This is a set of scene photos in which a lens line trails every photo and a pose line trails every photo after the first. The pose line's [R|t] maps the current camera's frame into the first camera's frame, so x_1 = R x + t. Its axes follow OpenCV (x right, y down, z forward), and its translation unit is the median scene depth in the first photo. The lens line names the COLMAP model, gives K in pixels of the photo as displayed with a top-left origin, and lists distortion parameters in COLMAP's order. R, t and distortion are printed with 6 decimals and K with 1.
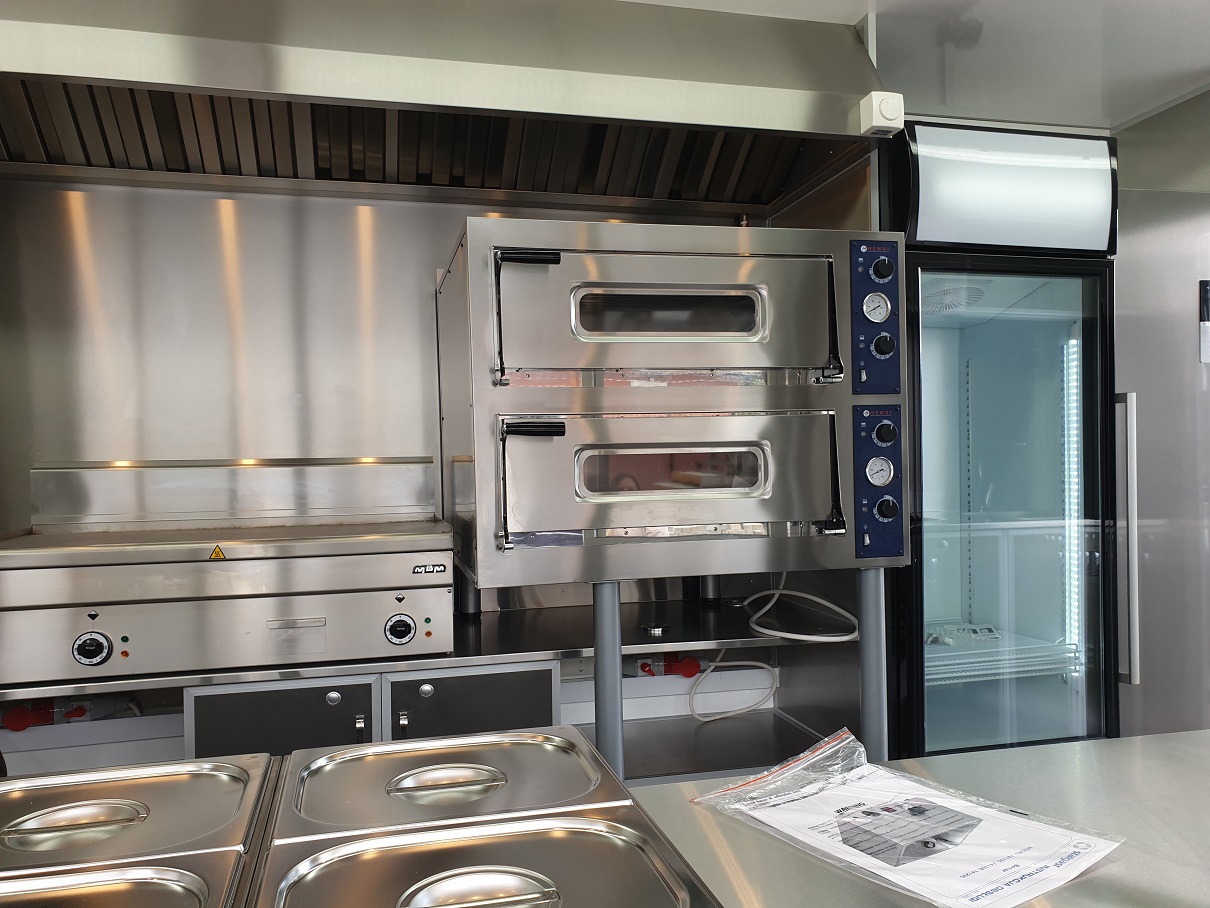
lens RADIAL K [[915.4, 0, 583.7], [0, 915.4, 461.9], [0, 0, 1]] dist [-0.003232, -0.003323]
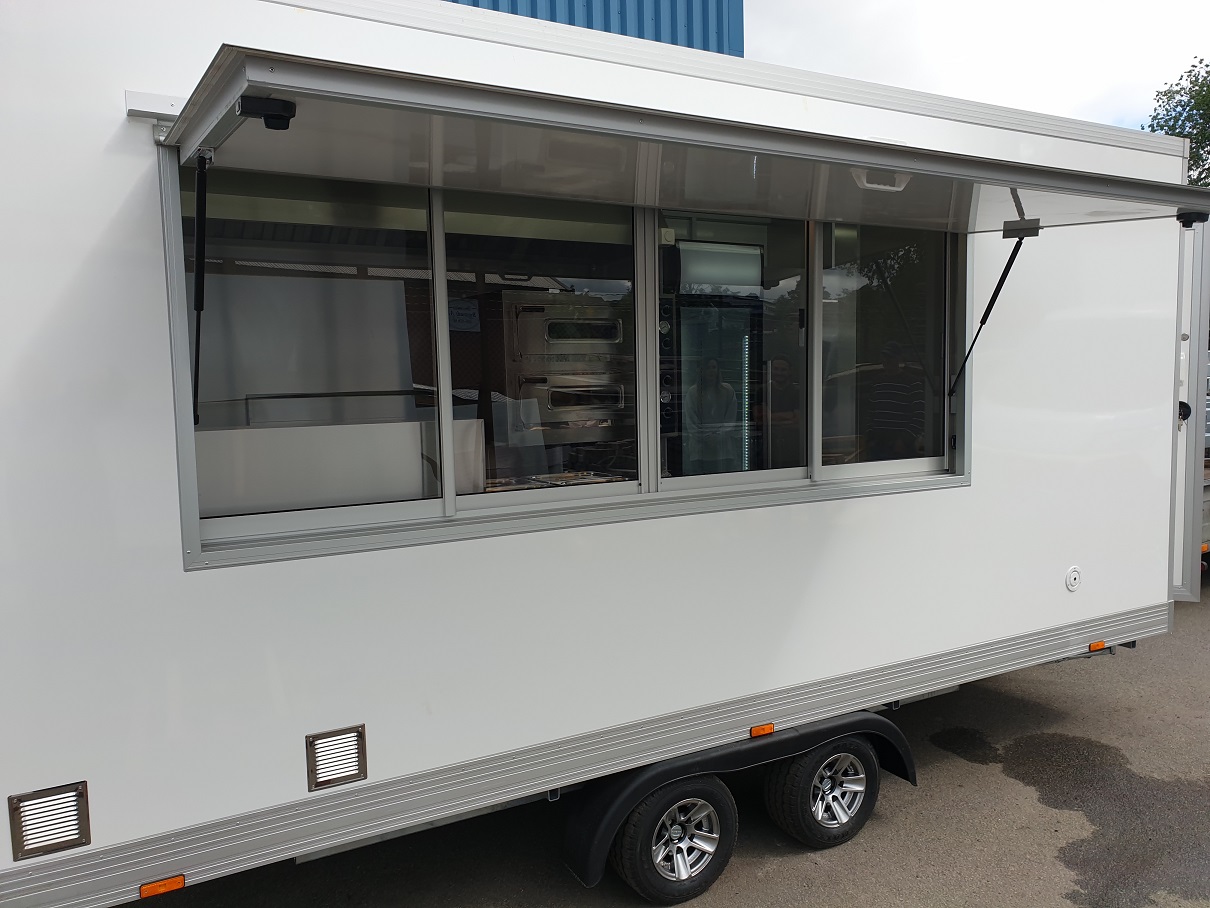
lens RADIAL K [[926.2, 0, 602.5], [0, 926.2, 450.9], [0, 0, 1]] dist [0.005345, 0.007192]
pose [[0.961567, -0.030646, 0.272856, -0.439585], [0.013149, 0.997751, 0.065724, -0.008750], [-0.274257, -0.059610, 0.959807, -1.125742]]
